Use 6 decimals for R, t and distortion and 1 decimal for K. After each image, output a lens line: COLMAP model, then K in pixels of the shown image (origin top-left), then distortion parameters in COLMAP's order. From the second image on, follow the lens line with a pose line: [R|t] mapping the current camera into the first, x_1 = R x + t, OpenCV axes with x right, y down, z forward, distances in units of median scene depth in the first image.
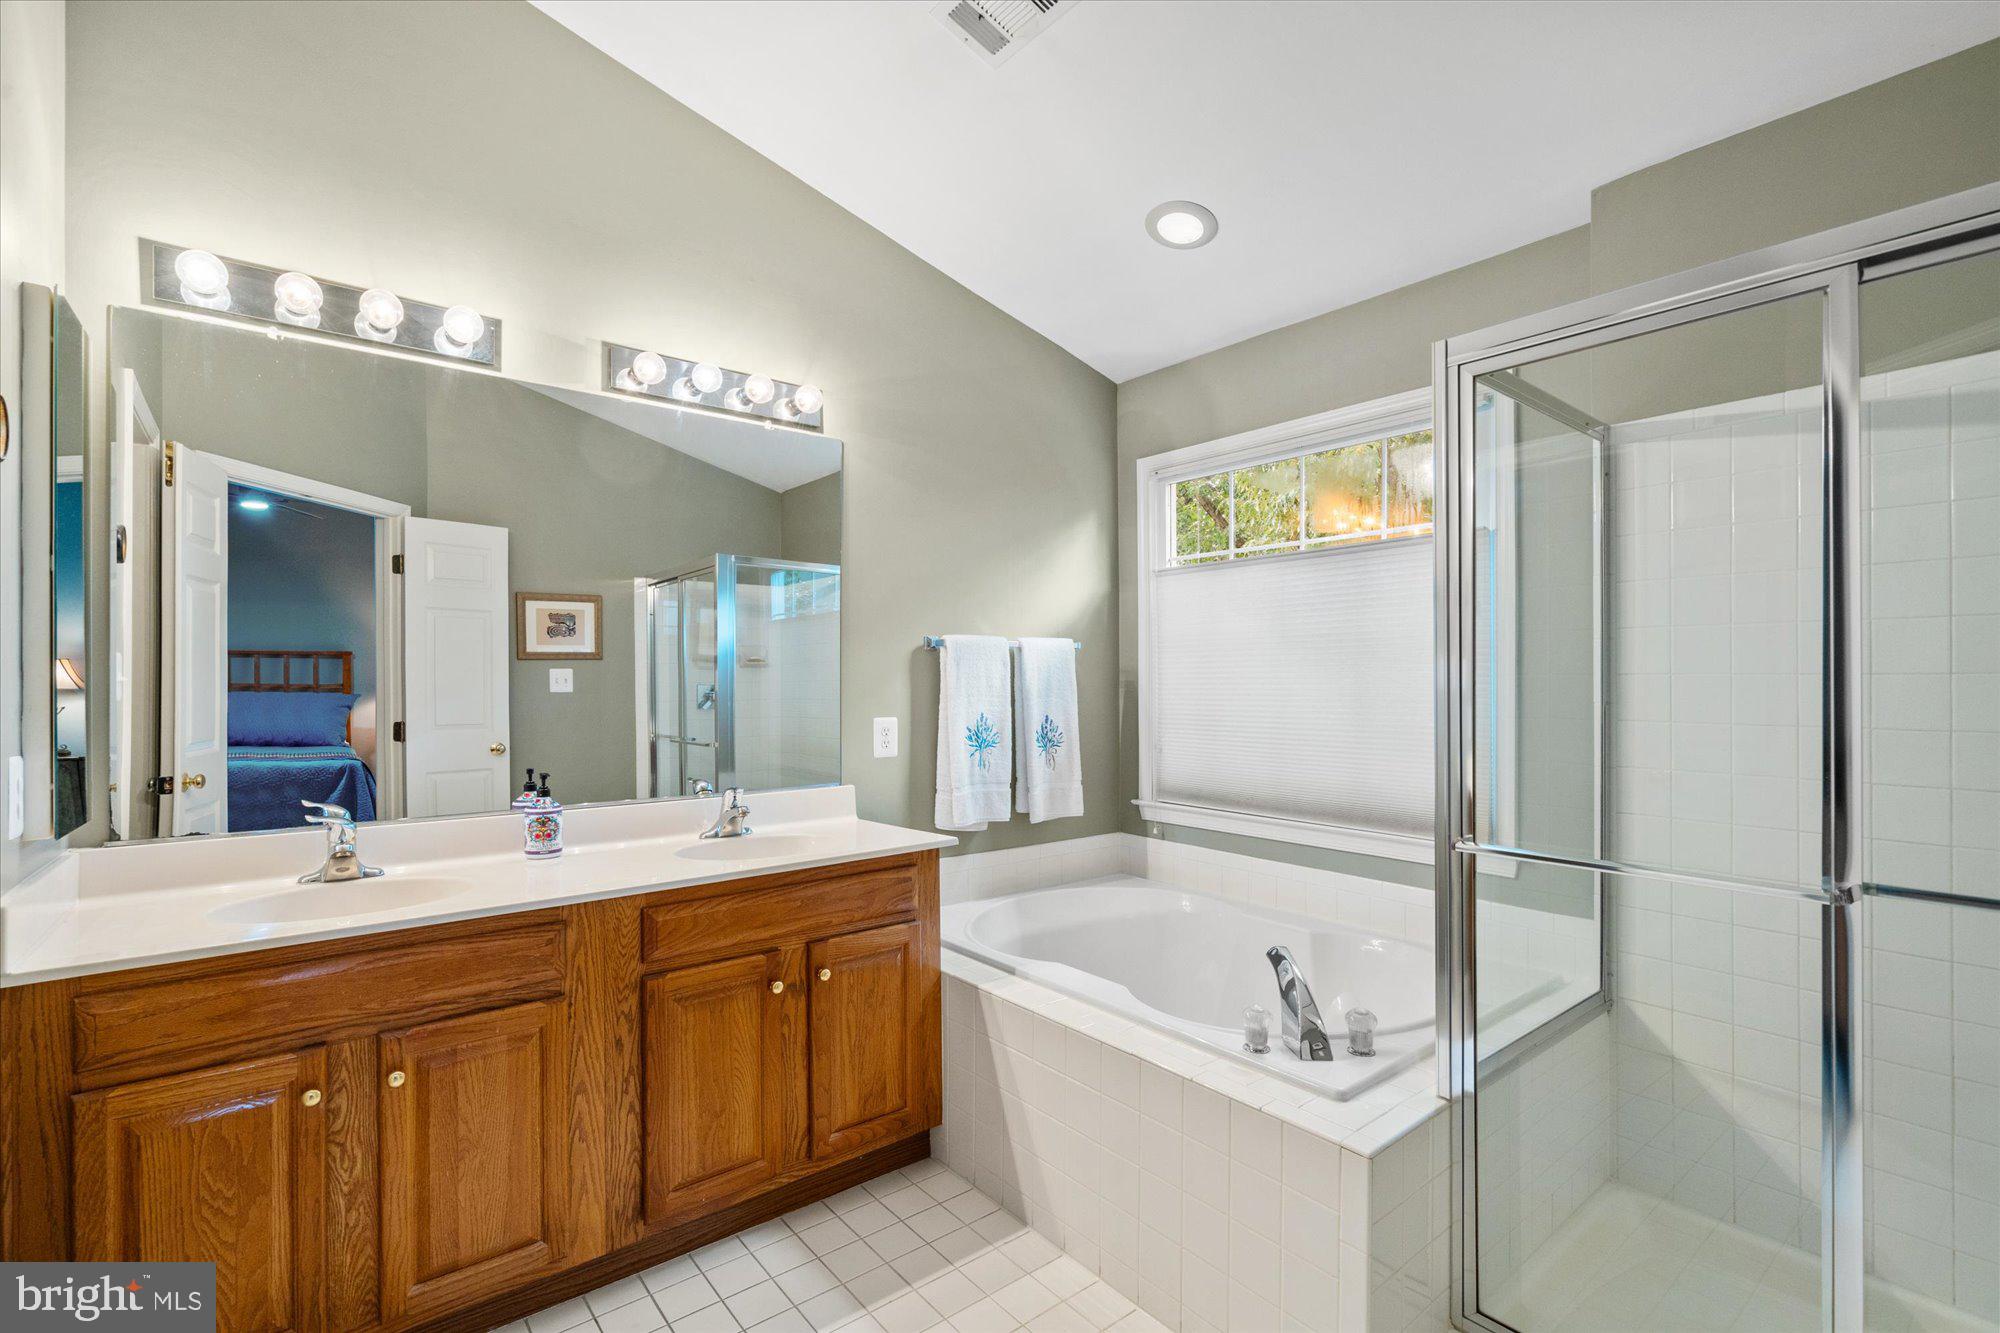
lens RADIAL K [[901.7, 0, 996.3], [0, 901.7, 681.7], [0, 0, 1]] dist [-0.000899, 0.000510]
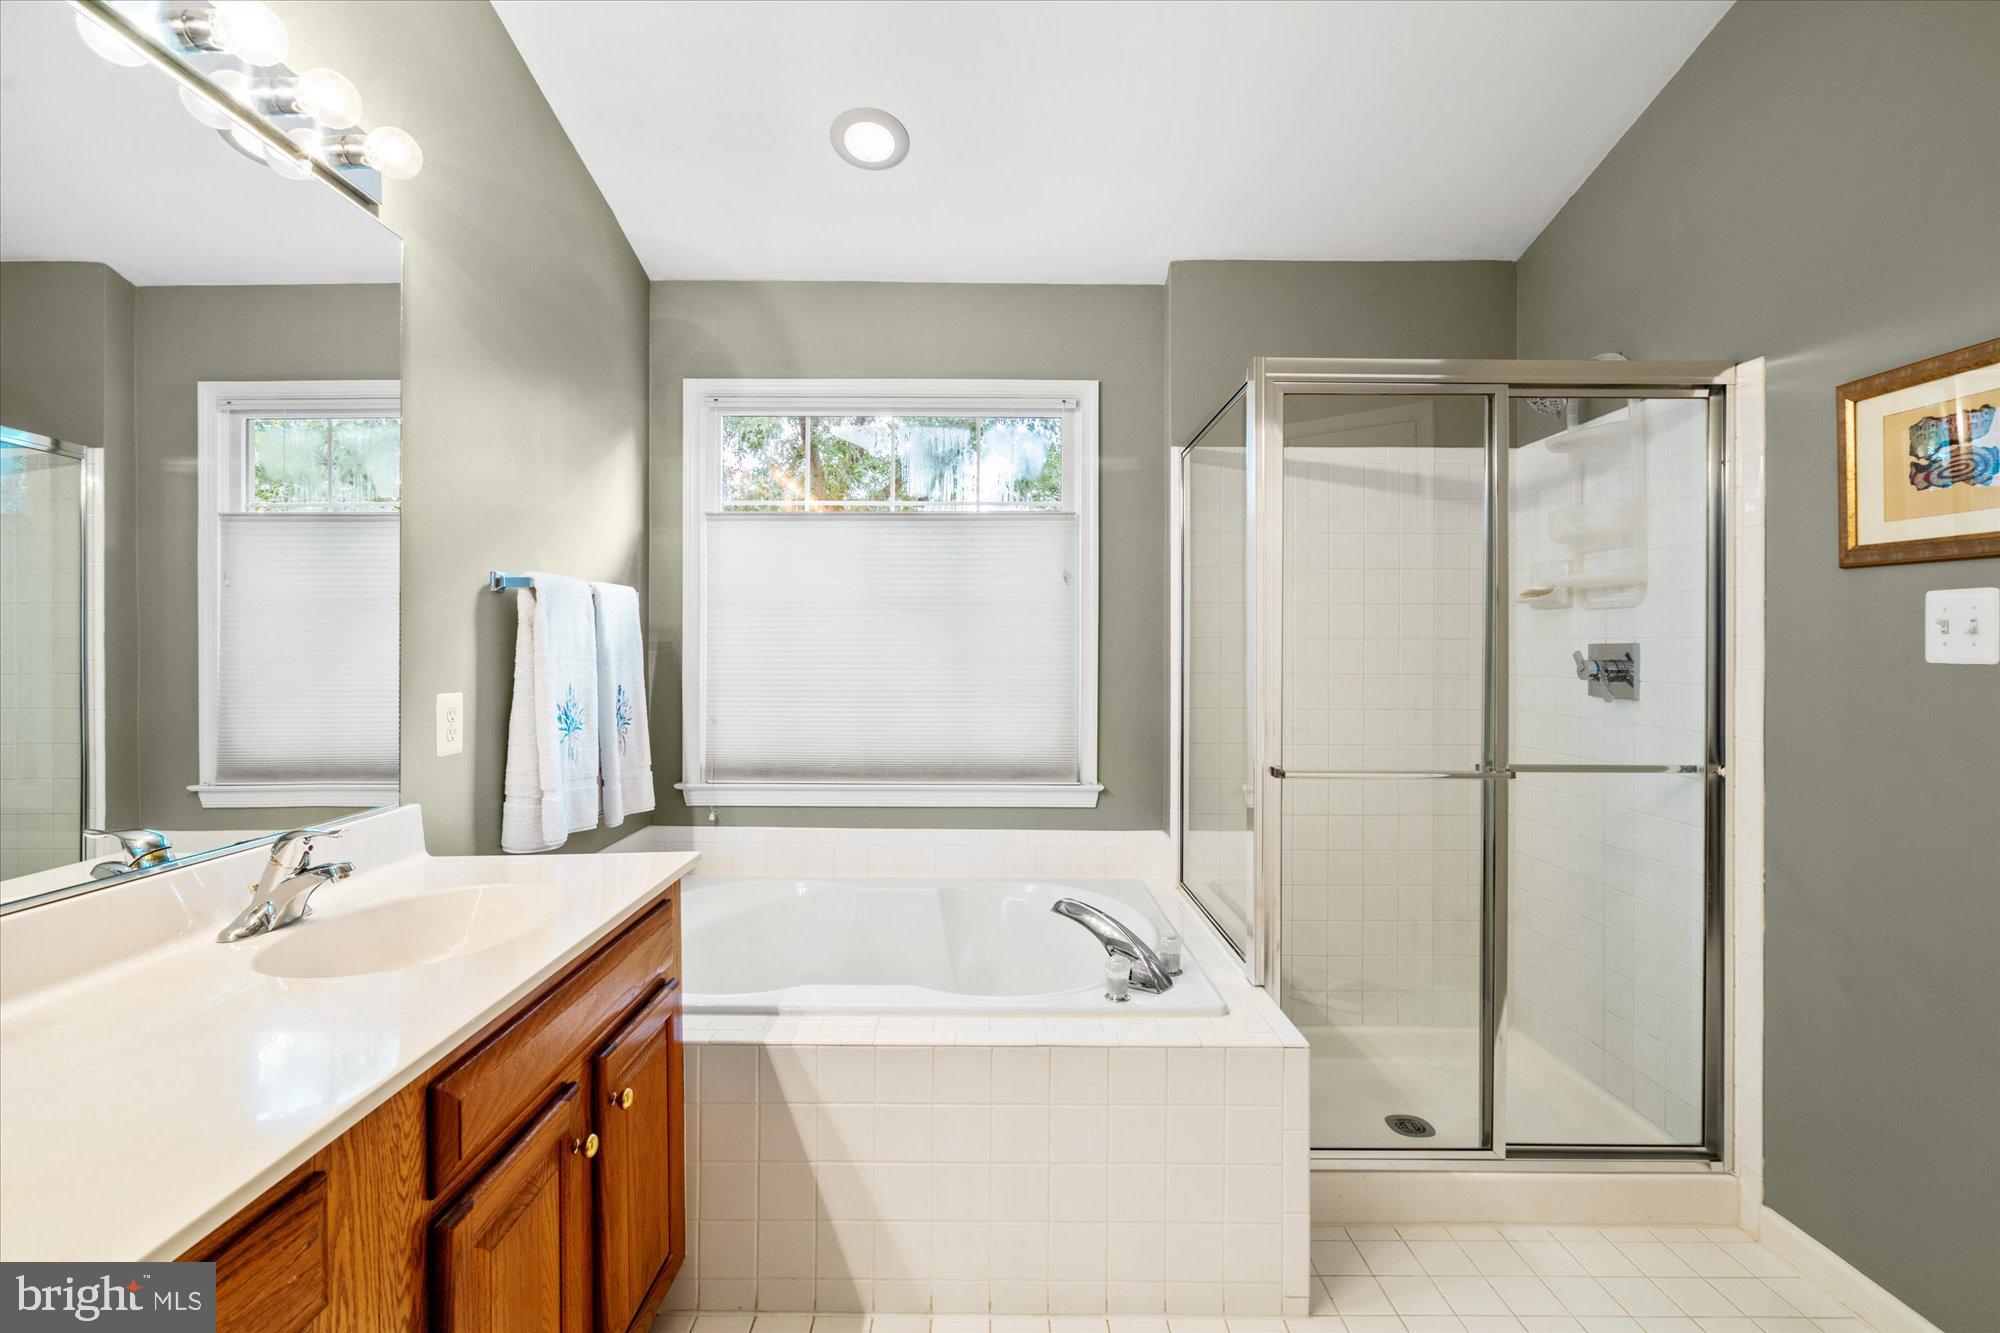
lens RADIAL K [[901.7, 0, 996.7], [0, 901.7, 652.4], [0, 0, 1]] dist [-0.000899, 0.000510]
pose [[0.629960, 0.001993, 0.776625, -0.367549], [-0.003886, 0.999992, 0.000586, 0.008728], [-0.776617, -0.003387, 0.629963, 0.287607]]
